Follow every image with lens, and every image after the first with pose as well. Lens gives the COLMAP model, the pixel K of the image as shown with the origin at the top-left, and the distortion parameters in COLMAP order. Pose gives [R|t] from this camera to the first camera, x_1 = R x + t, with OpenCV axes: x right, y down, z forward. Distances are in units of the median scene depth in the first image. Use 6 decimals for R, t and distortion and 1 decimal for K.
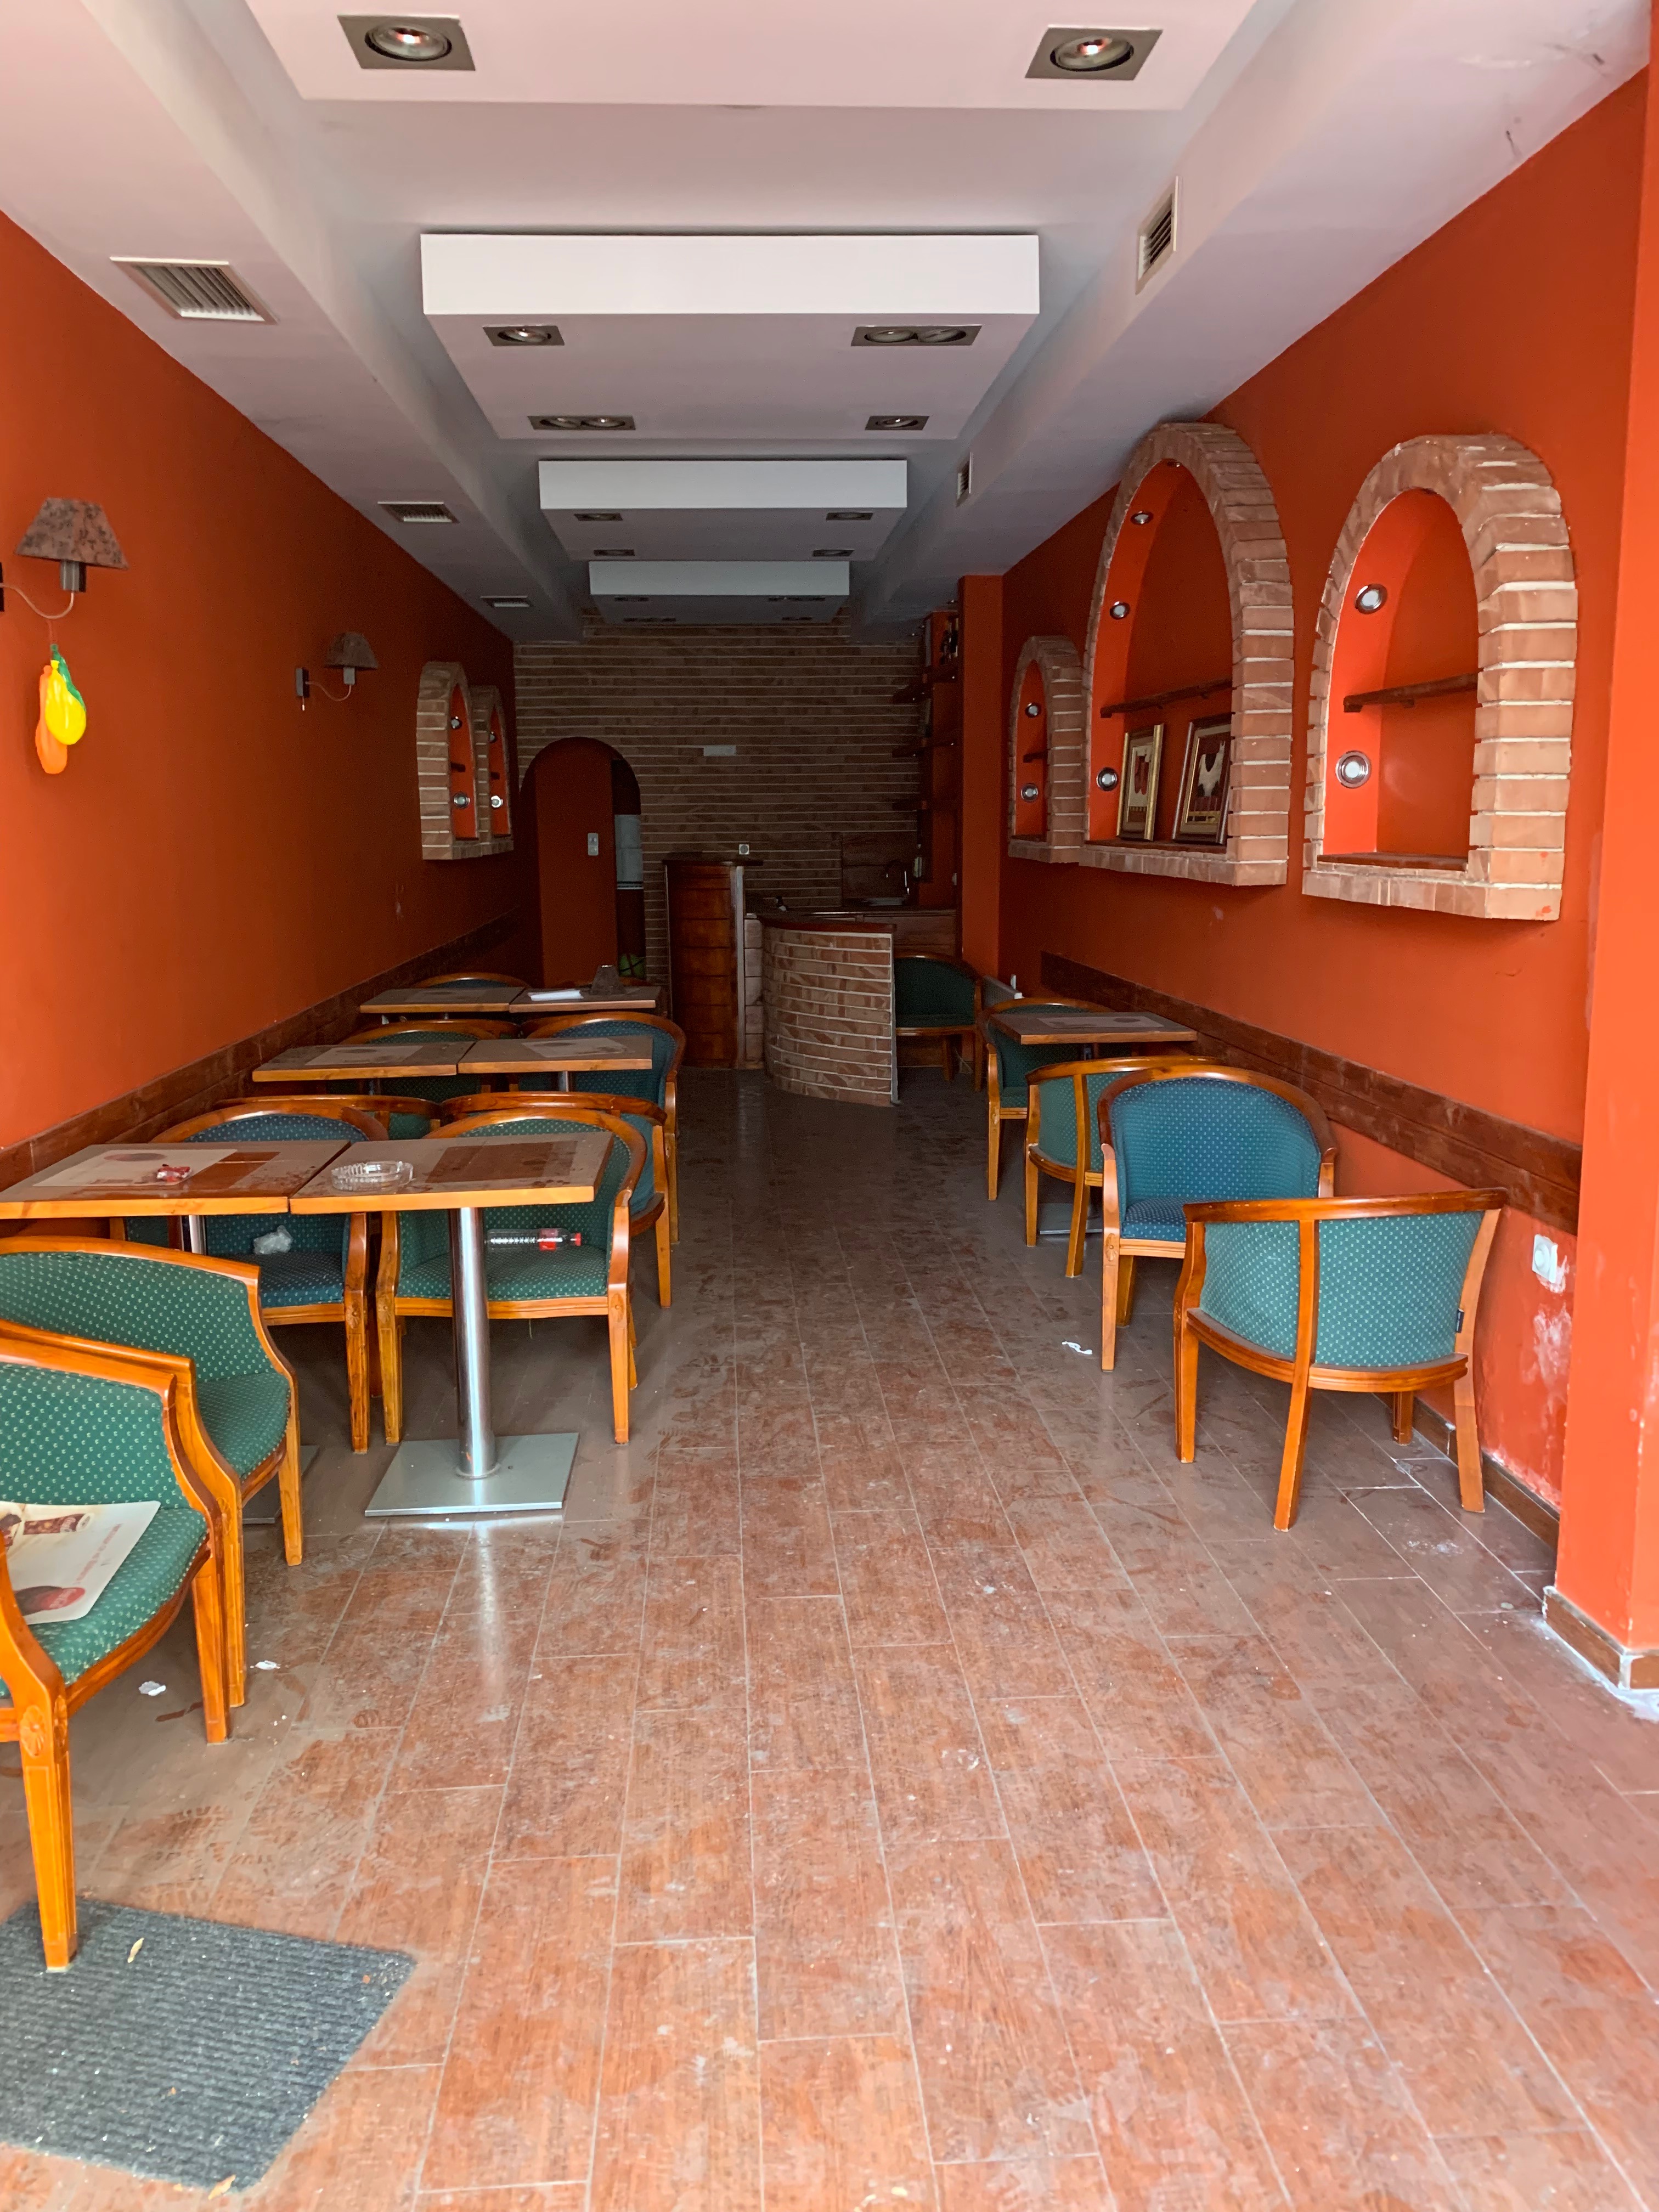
lens RADIAL K [[1676.6, 0, 839.9], [0, 1676.6, 1113.0], [0, 0, 1]] dist [0.042167, -0.045116]
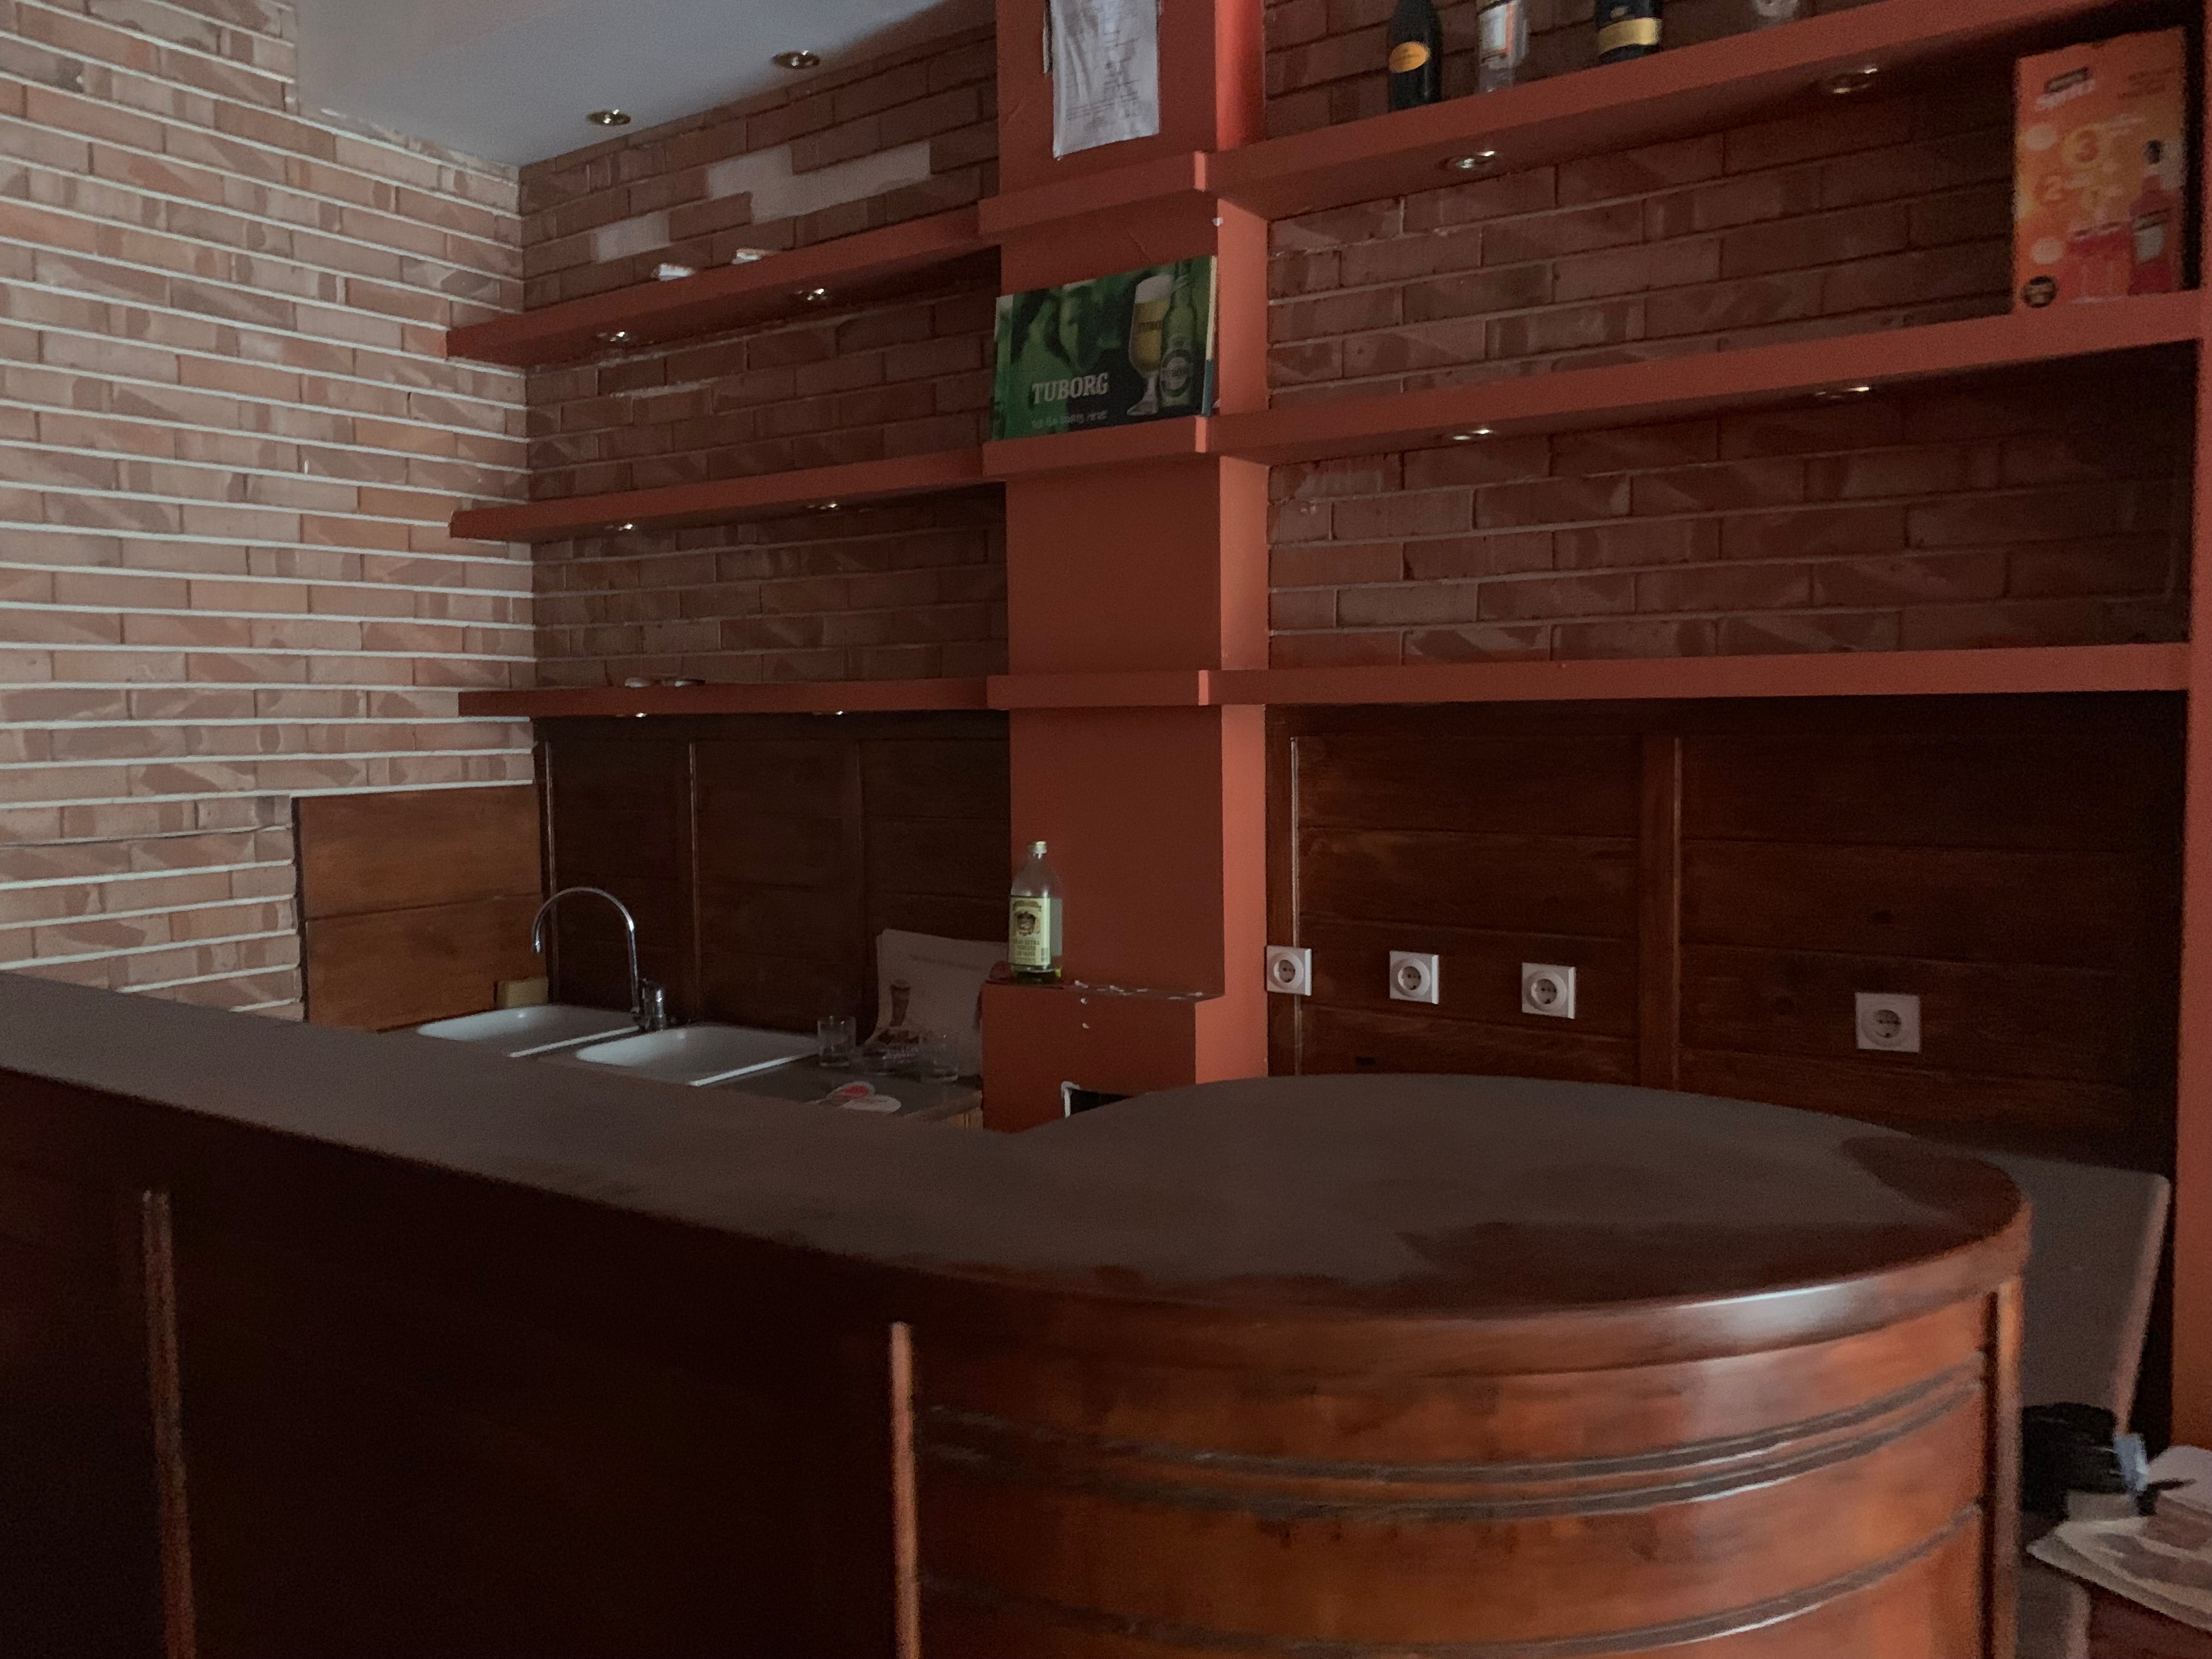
lens RADIAL K [[1676.6, 0, 1111.2], [0, 1676.6, 814.8], [0, 0, 1]] dist [0.042167, -0.045116]
pose [[0.615937, -0.044576, 0.786534, -0.133475], [0.142371, 0.988257, -0.055483, -0.133496], [-0.774824, 0.146153, 0.615050, 0.749400]]
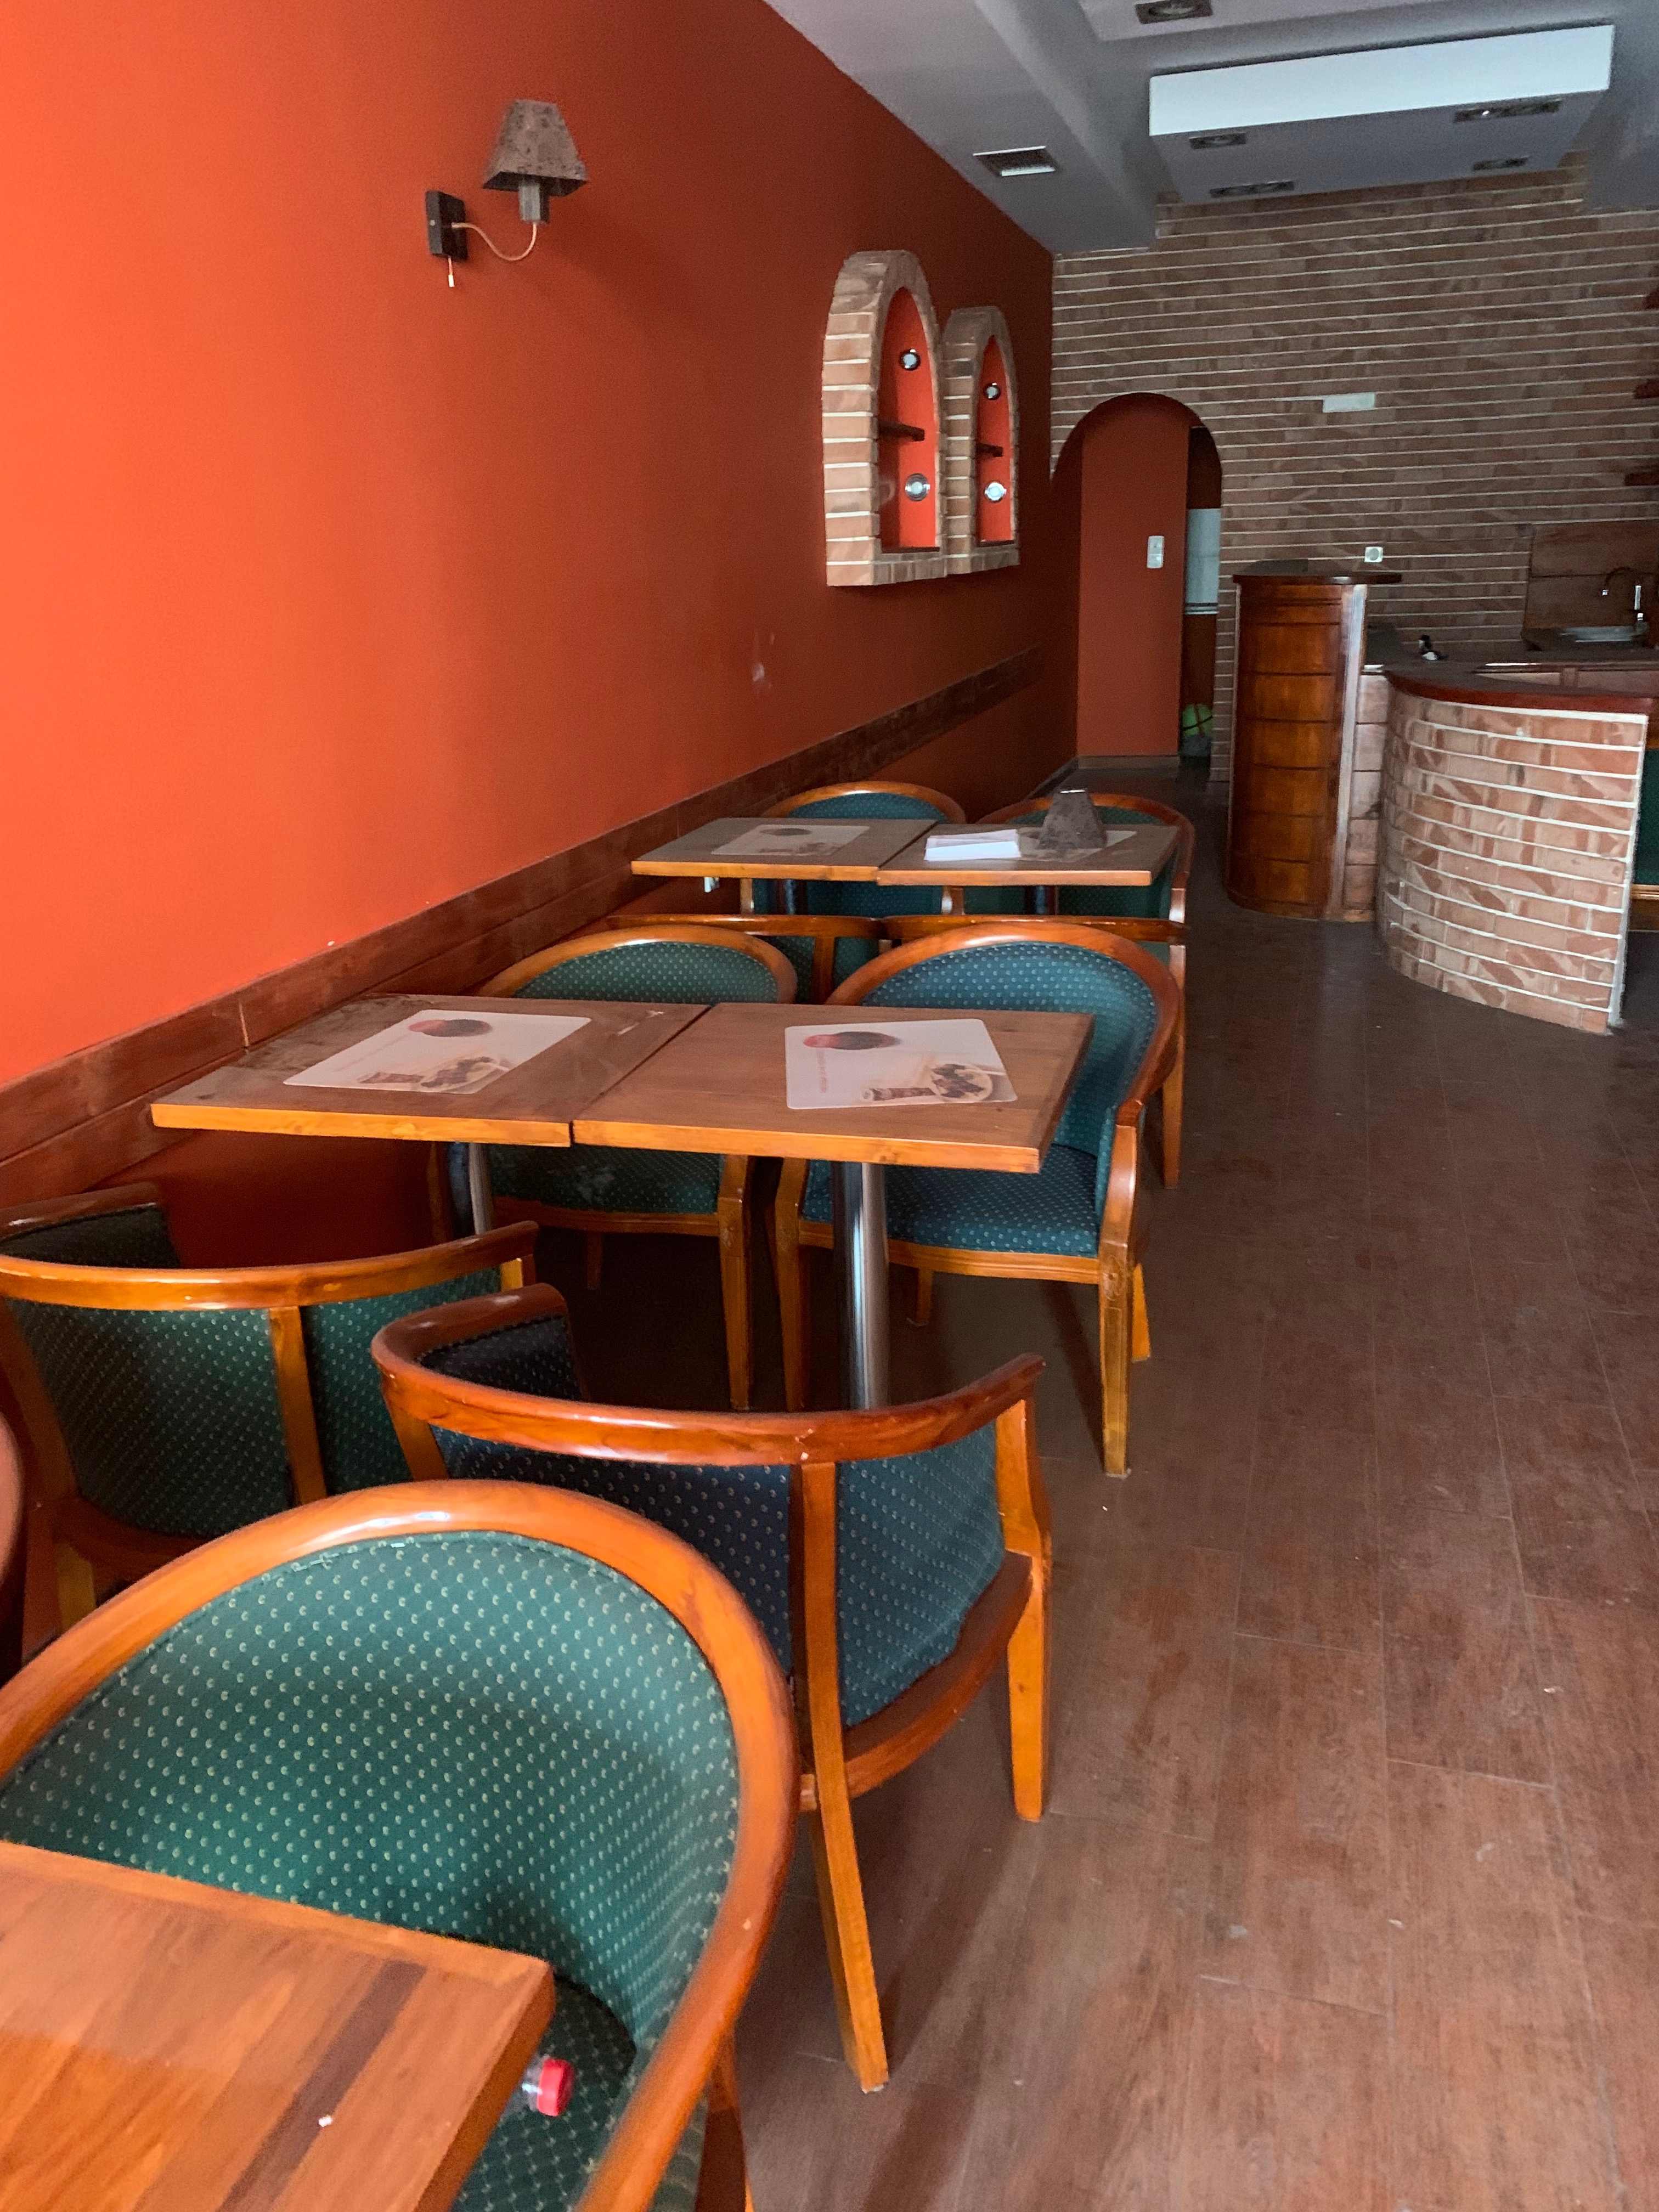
lens RADIAL K [[1676.6, 0, 806.6], [0, 1676.6, 1067.6], [0, 0, 1]] dist [0.042167, -0.045116]
pose [[0.932140, 0.088960, -0.351001, -0.013513], [-0.039639, 0.988595, 0.145289, -0.043879], [0.359923, -0.121516, 0.925035, 0.272110]]
